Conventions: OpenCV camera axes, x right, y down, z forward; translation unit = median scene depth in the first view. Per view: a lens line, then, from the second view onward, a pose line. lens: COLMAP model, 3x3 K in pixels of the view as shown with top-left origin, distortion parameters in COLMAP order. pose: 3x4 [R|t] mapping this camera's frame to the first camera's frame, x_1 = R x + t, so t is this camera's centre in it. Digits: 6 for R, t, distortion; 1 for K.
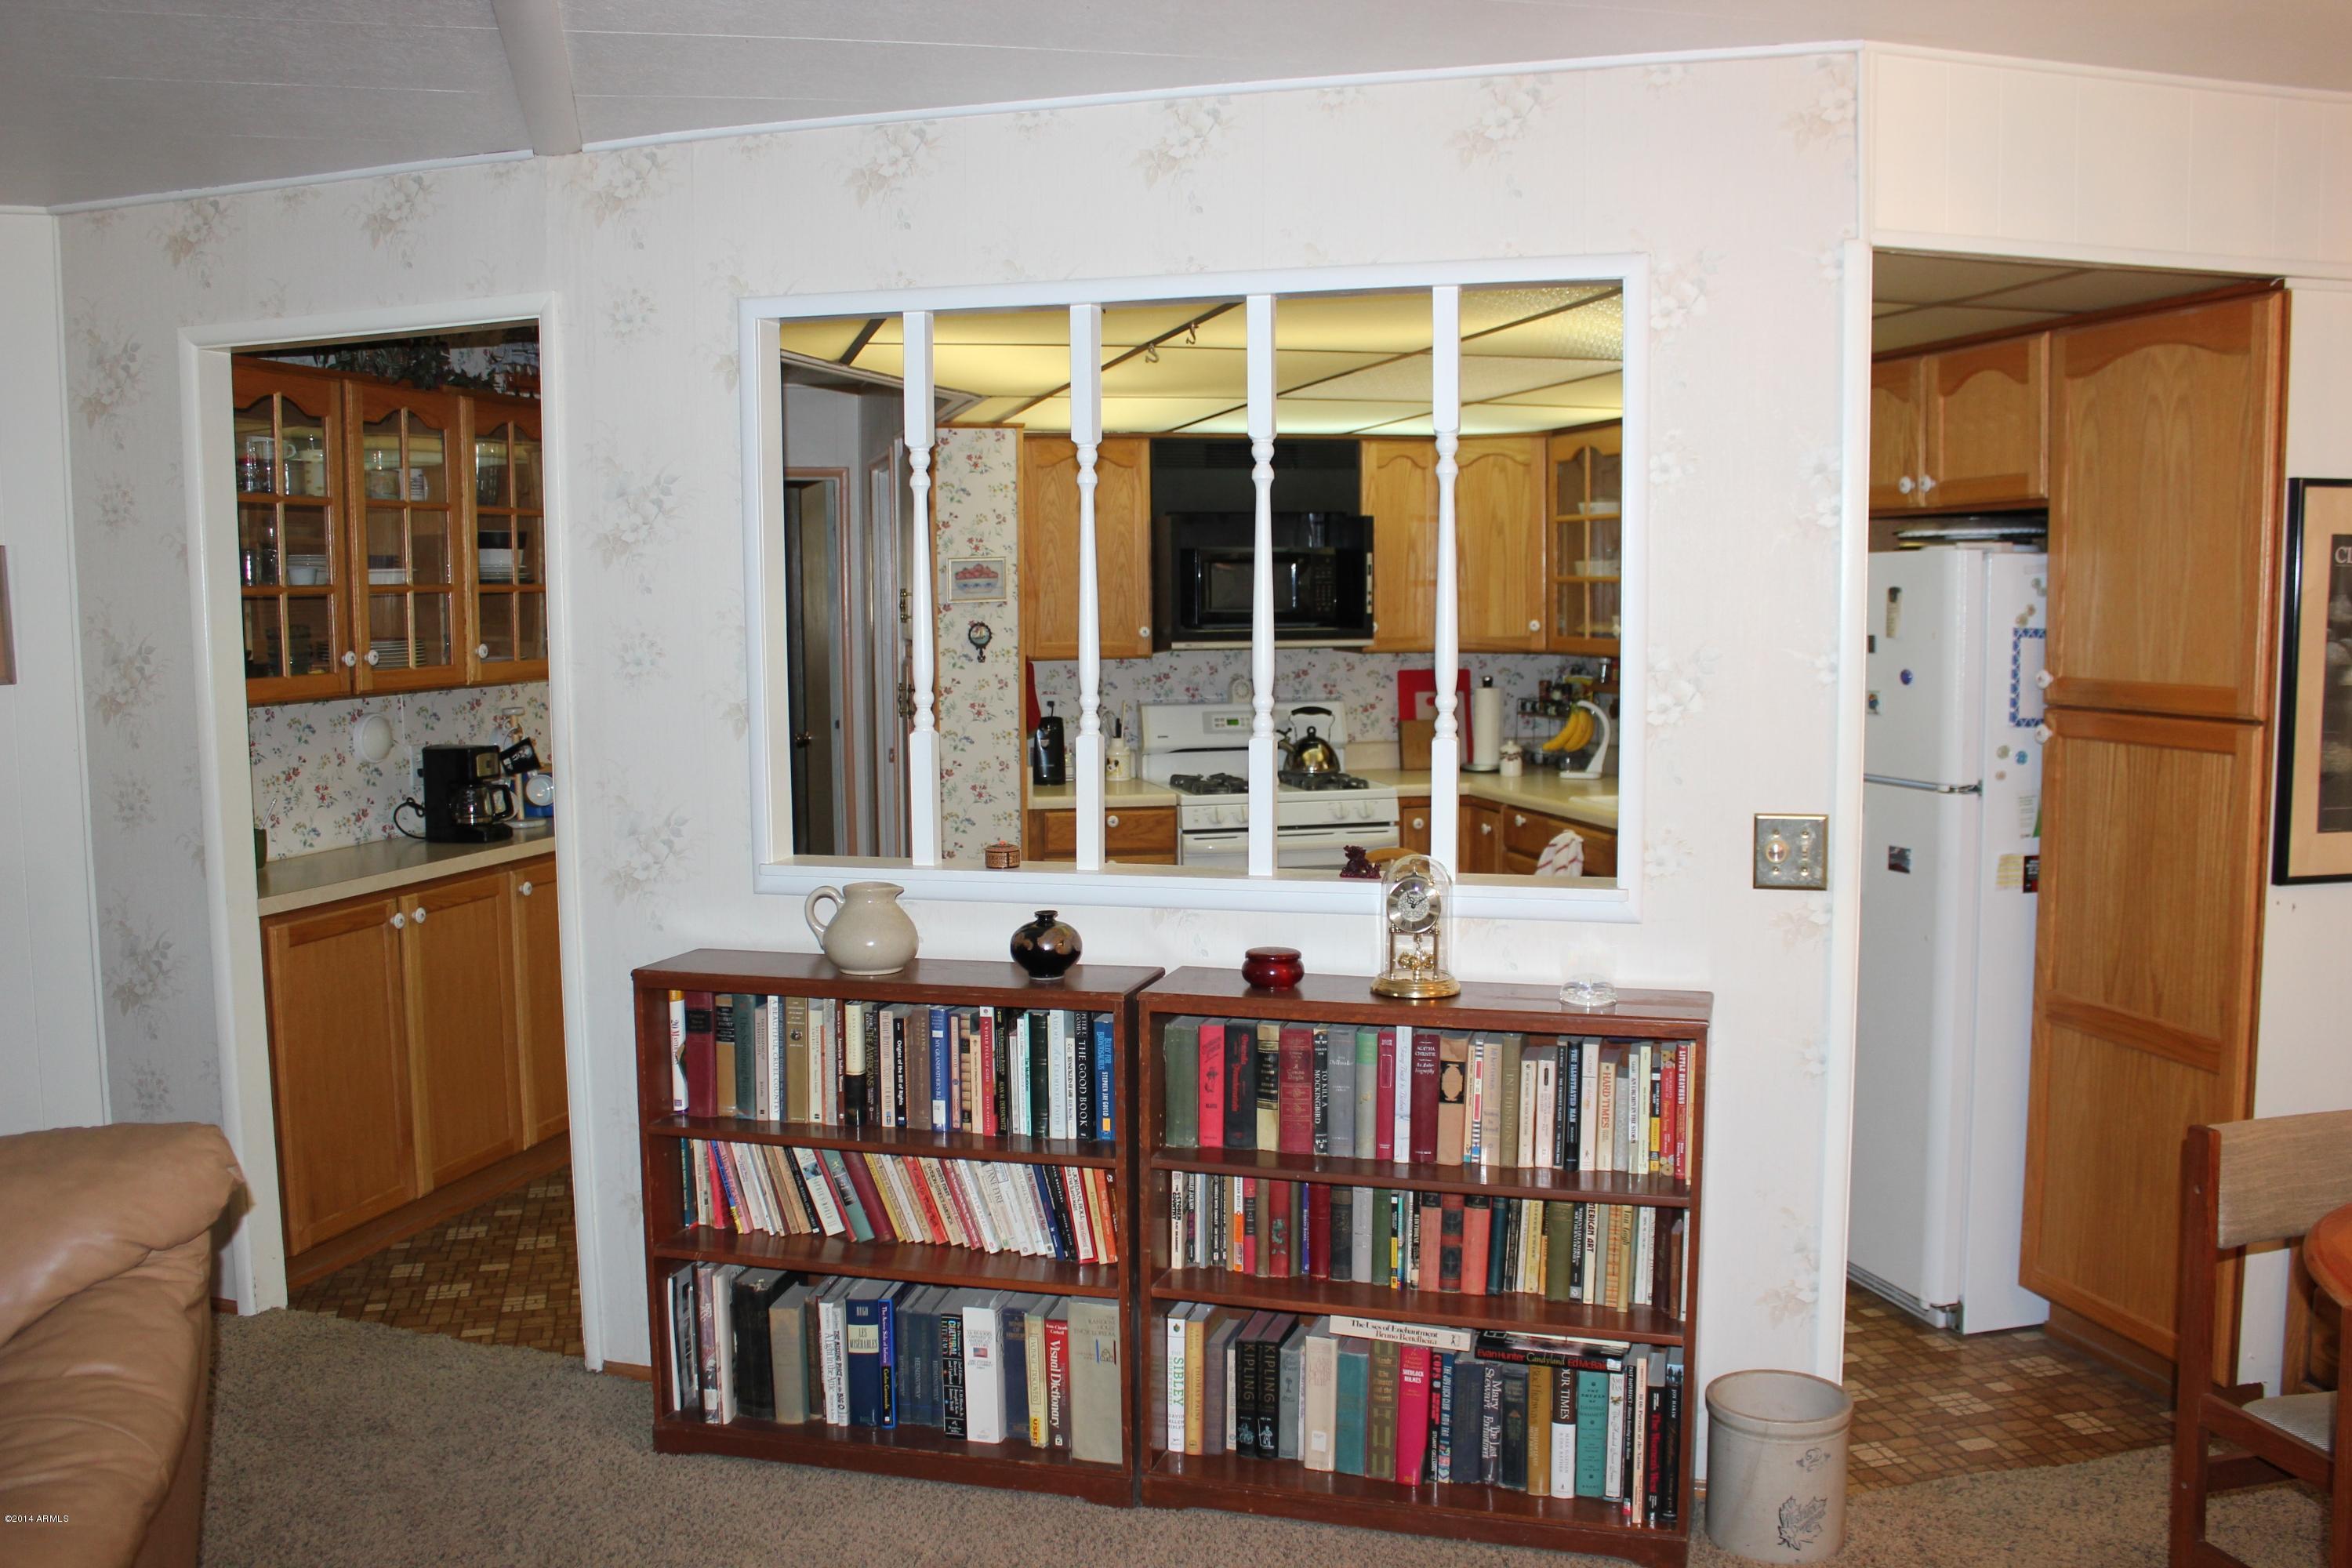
lens RADIAL K [[1923.8, 0, 1176.0], [0, 1923.8, 784.0], [0, 0, 1]] dist [-0.169396, 0.160536]
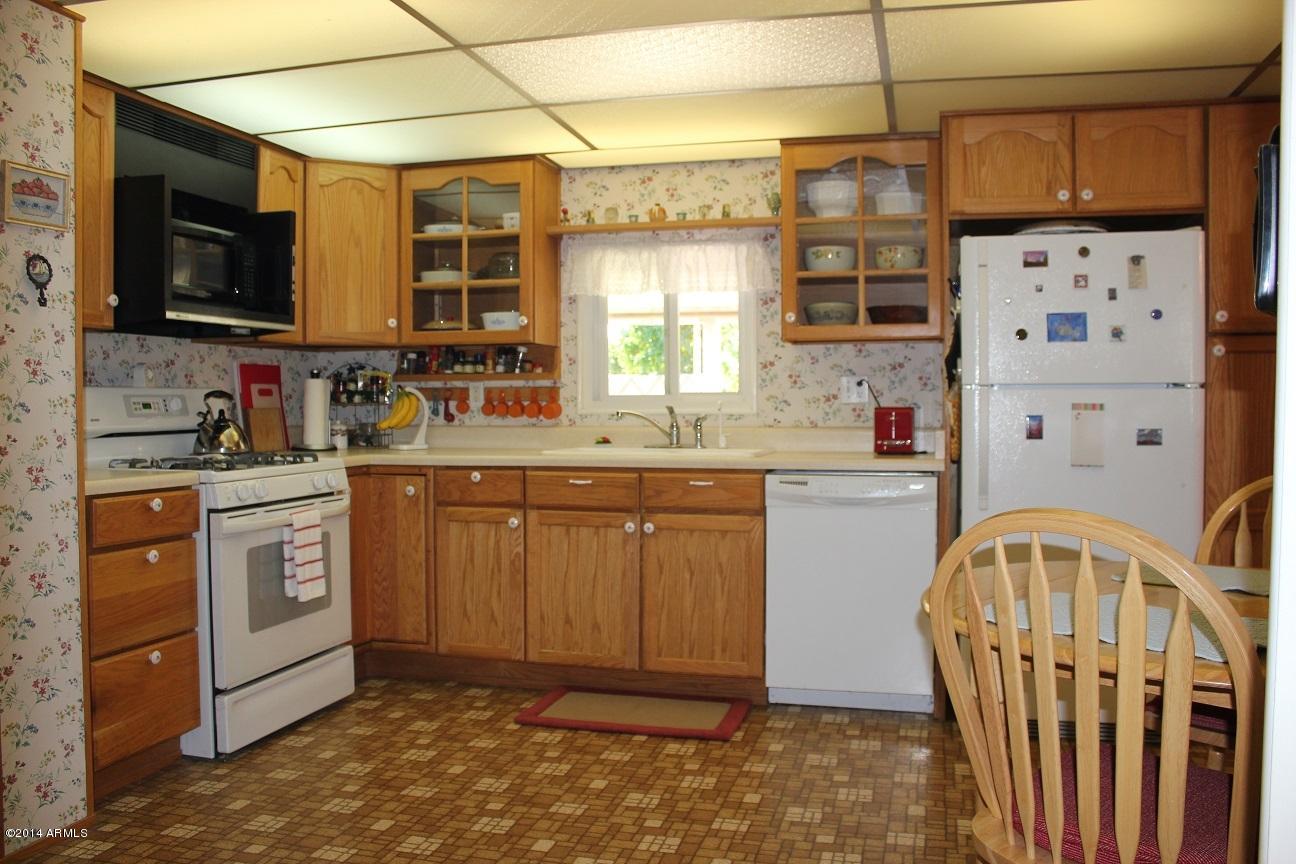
lens RADIAL K [[1060.1, 0, 648.0], [0, 1060.1, 432.0], [0, 0, 1]] dist [-0.169396, 0.160536]
pose [[0.508542, -0.017087, 0.860867, -0.303146], [0.078436, 0.996565, -0.026553, 0.015422], [-0.857457, 0.081026, 0.508136, 0.541046]]
